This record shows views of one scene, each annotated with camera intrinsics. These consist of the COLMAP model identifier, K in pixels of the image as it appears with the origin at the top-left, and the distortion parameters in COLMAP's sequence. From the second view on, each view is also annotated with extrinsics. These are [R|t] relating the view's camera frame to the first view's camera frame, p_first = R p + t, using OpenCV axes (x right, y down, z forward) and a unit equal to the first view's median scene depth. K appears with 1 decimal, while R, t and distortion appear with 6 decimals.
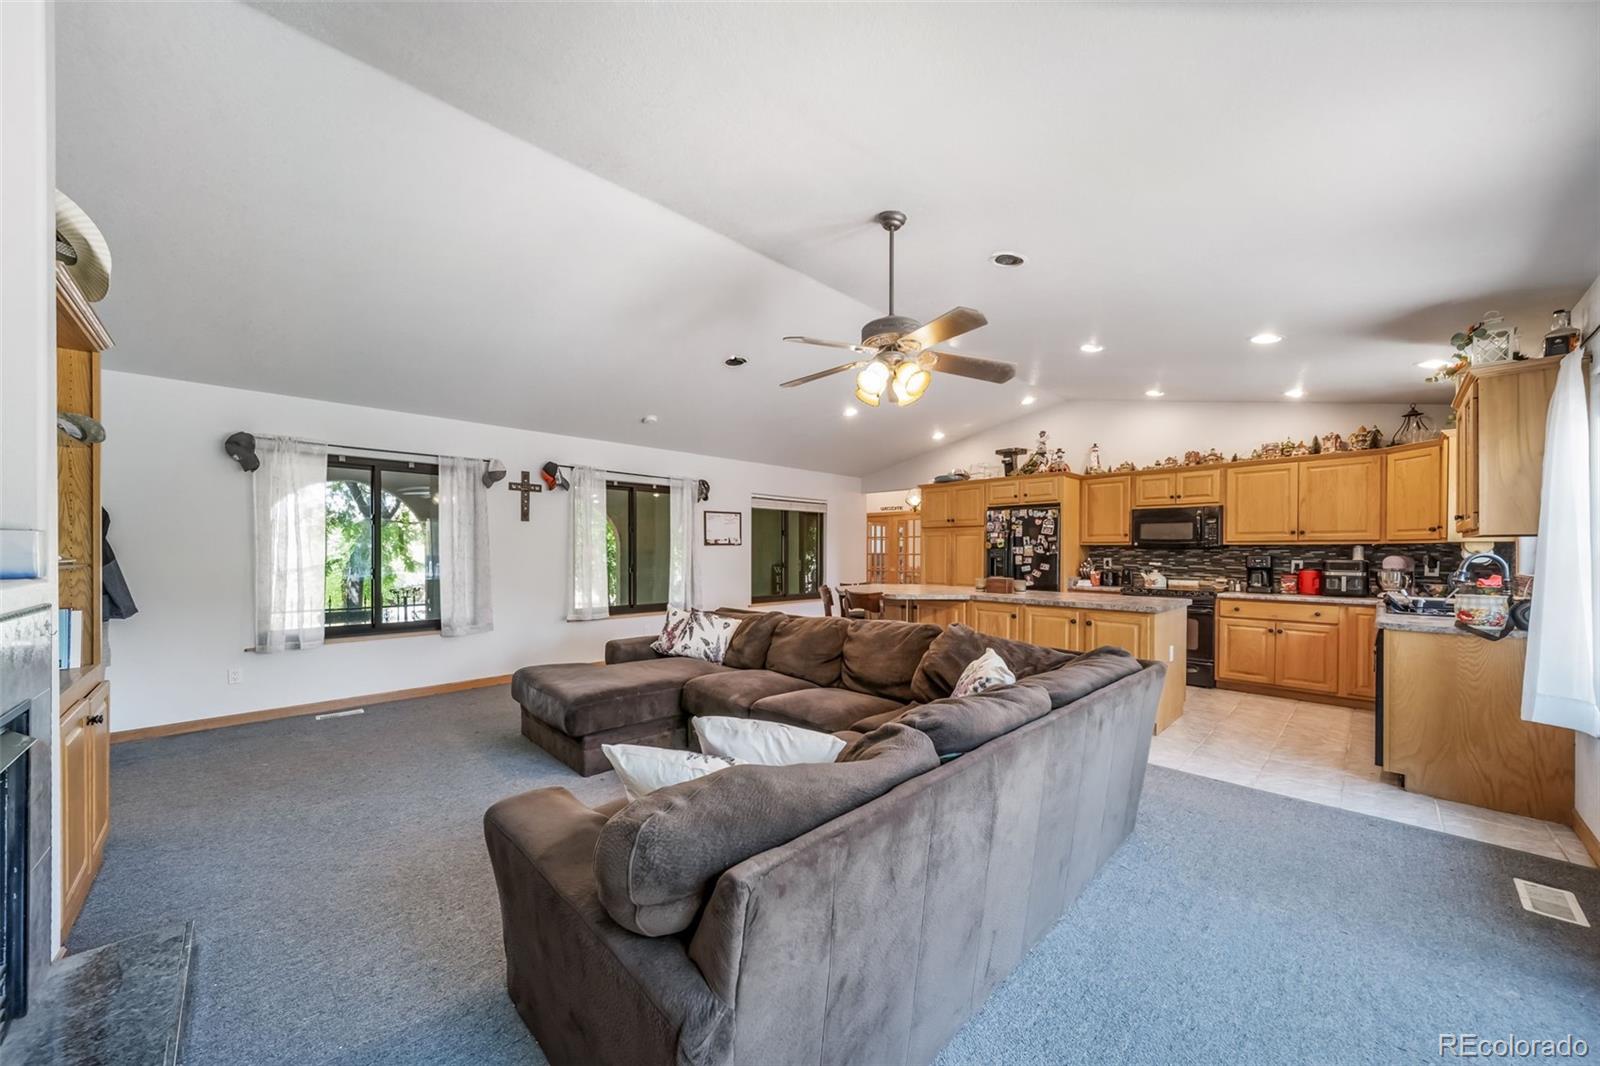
lens RADIAL K [[554.1, 0, 785.1], [0, 554.1, 552.3], [0, 0, 1]] dist [0.000279, -0.002741]
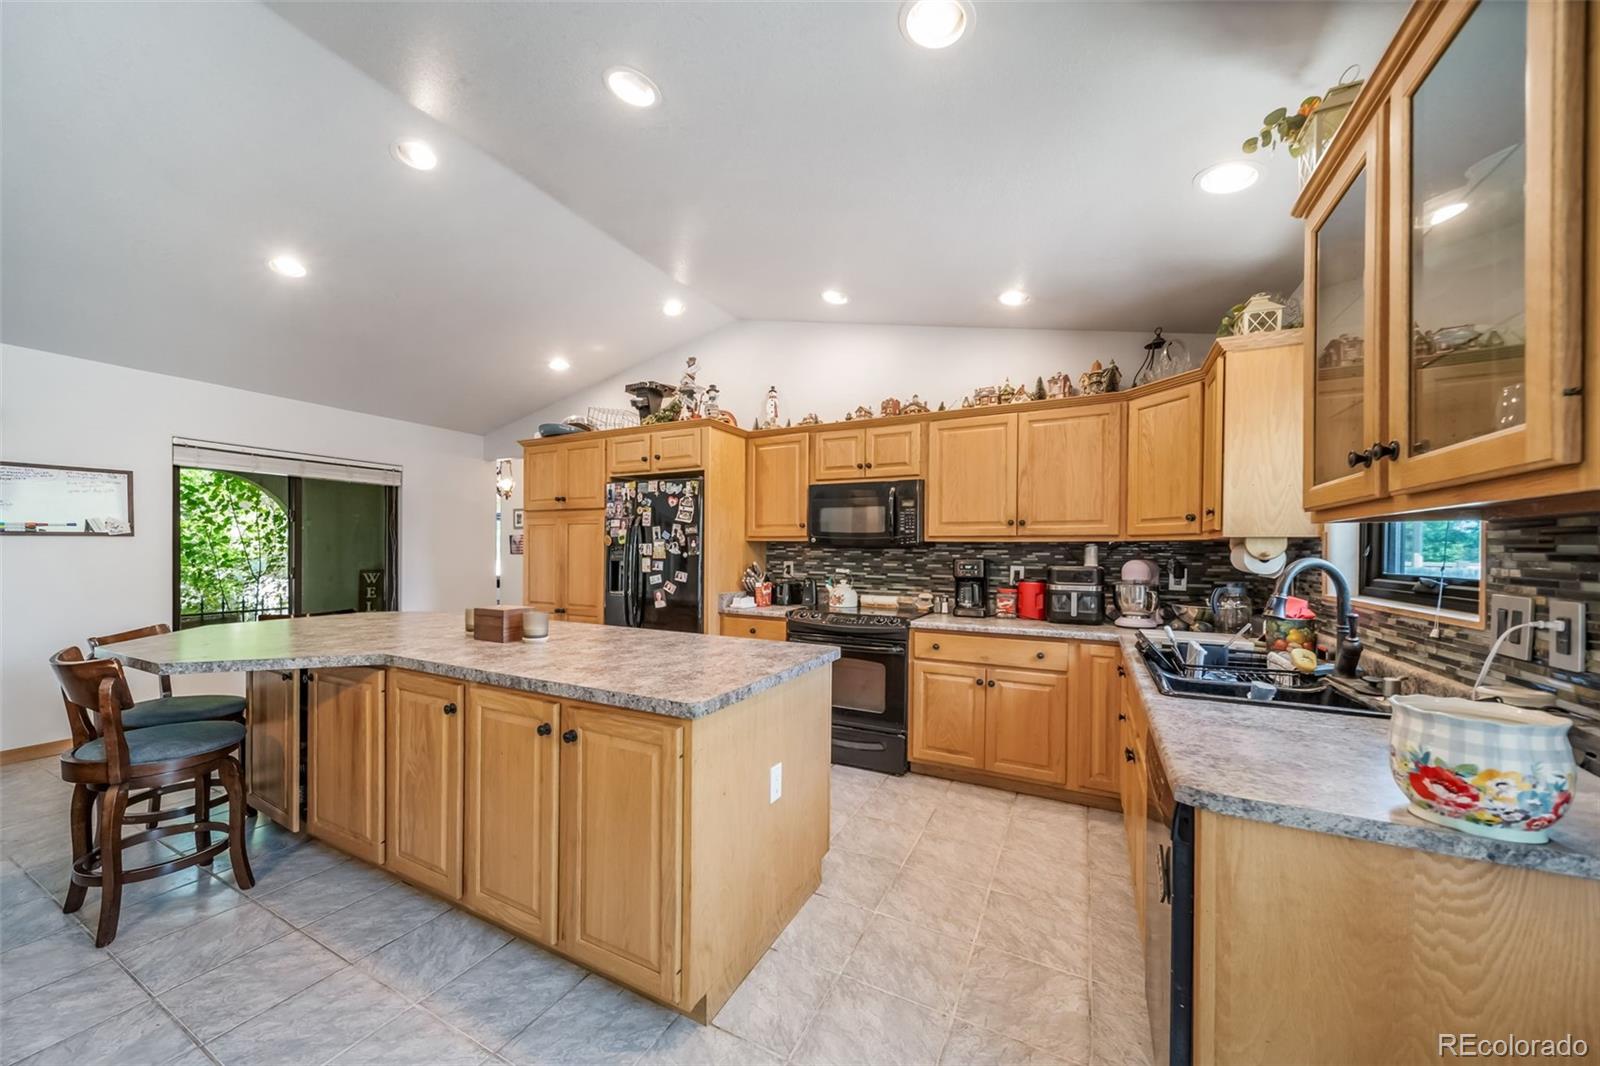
lens RADIAL K [[561.5, 0, 794.9], [0, 561.5, 550.1], [0, 0, 1]] dist [0.000392, -0.000081]
pose [[0.941162, 0.003994, 0.337933, 0.414339], [-0.003524, 0.999992, -0.002004, -0.002050], [-0.337938, 0.000696, 0.941168, 0.422640]]
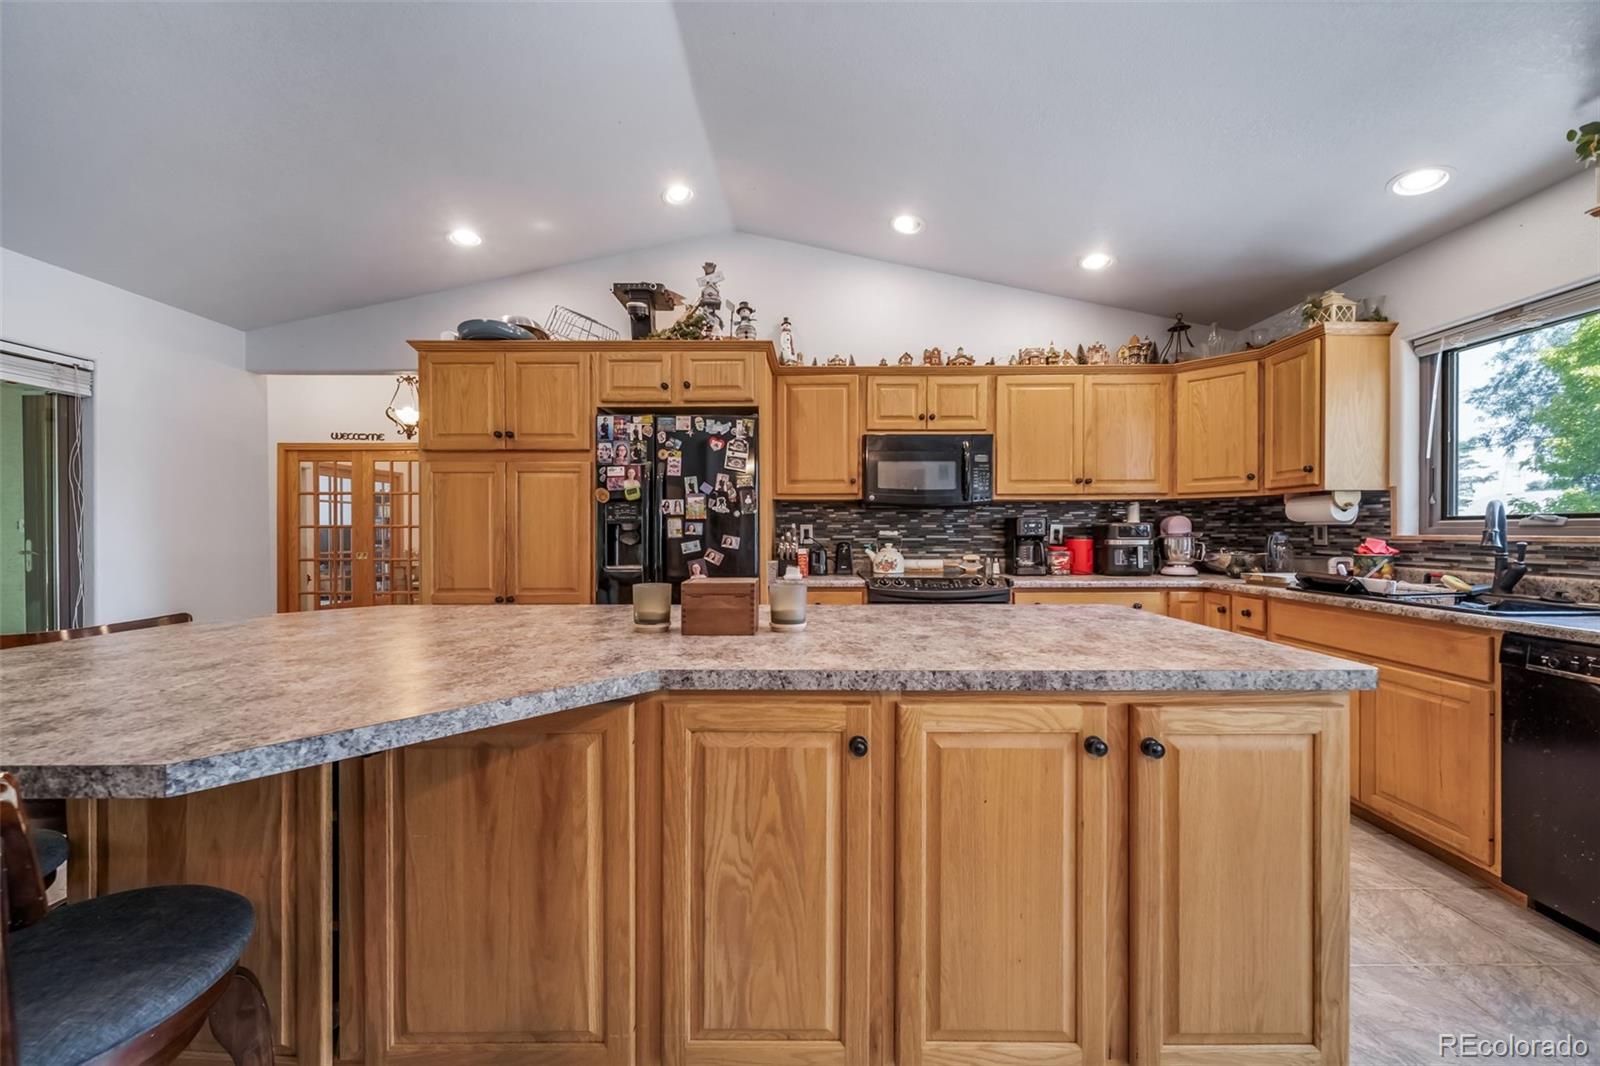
lens RADIAL K [[571.4, 0, 800.0], [0, 571.4, 533.0], [0, 0, 1]] dist [0.001809, -0.000002]
pose [[0.687234, -0.007270, 0.726400, 0.177216], [0.006432, 0.999972, 0.003922, 0.018516], [-0.726408, 0.001977, 0.687261, 0.687845]]
